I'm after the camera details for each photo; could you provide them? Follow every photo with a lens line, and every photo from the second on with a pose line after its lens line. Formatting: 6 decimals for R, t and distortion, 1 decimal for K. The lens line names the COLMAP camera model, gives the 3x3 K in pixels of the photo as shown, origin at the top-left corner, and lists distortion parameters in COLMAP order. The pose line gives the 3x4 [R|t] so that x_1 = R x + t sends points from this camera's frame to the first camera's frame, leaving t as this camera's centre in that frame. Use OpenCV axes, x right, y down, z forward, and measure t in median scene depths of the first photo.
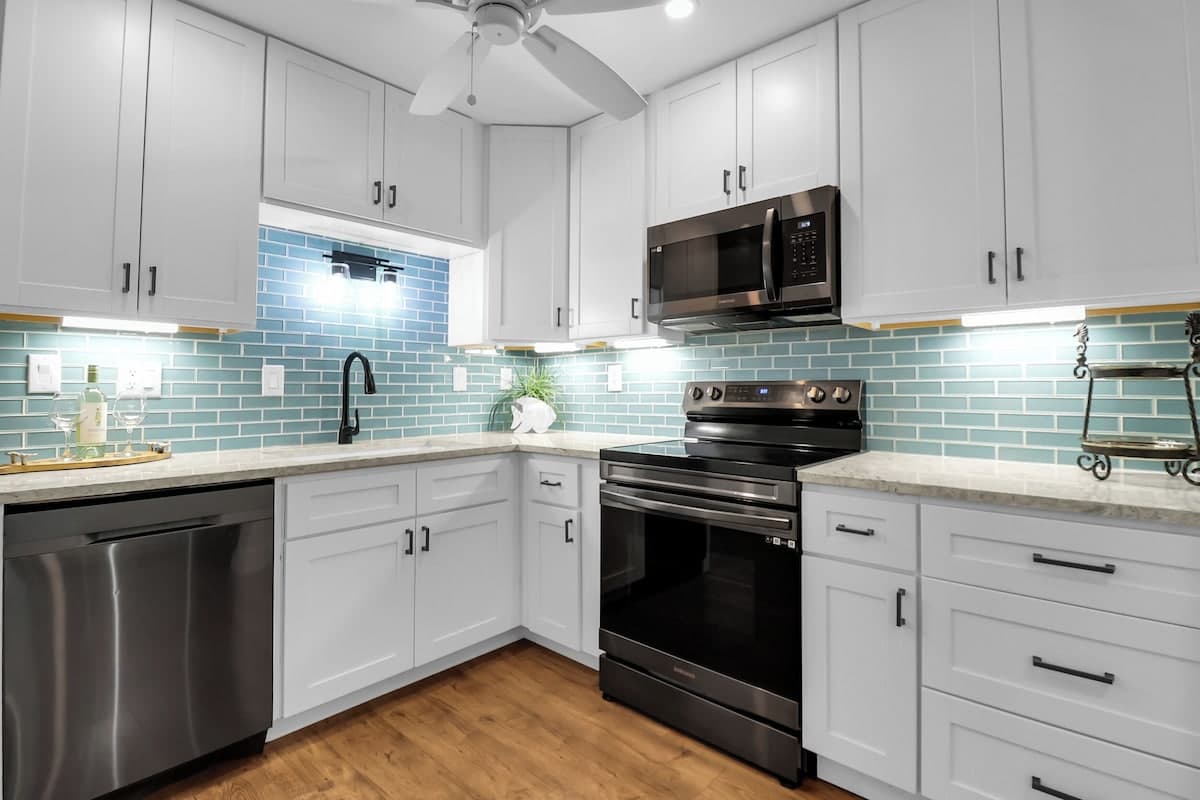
lens RADIAL K [[567.4, 0, 599.9], [0, 567.4, 411.2], [0, 0, 1]] dist [-0.000014, -0.000538]
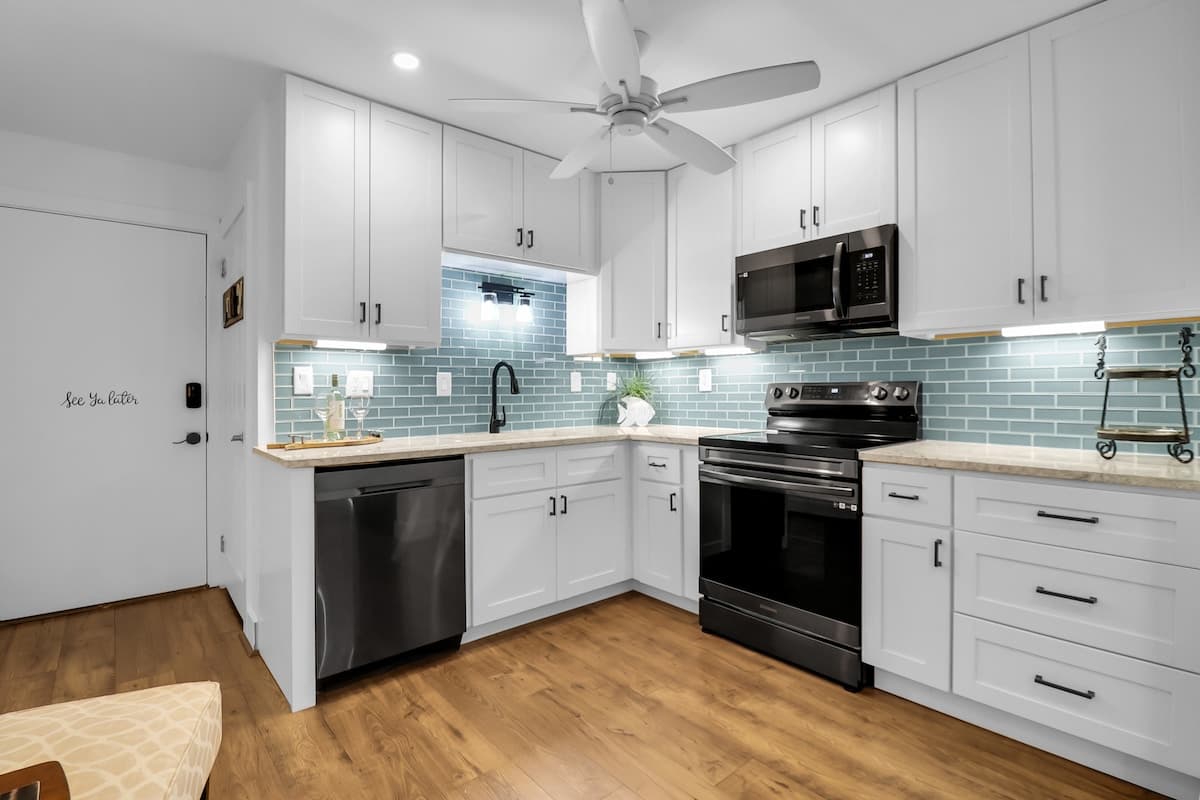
lens RADIAL K [[567.4, 0, 599.9], [0, 567.4, 411.2], [0, 0, 1]] dist [-0.000014, -0.000538]
pose [[0.992022, 0.000221, -0.126068, -0.060931], [-0.000396, 0.999999, -0.001363, 0.011339], [0.126067, 0.001402, 0.992021, -0.291714]]
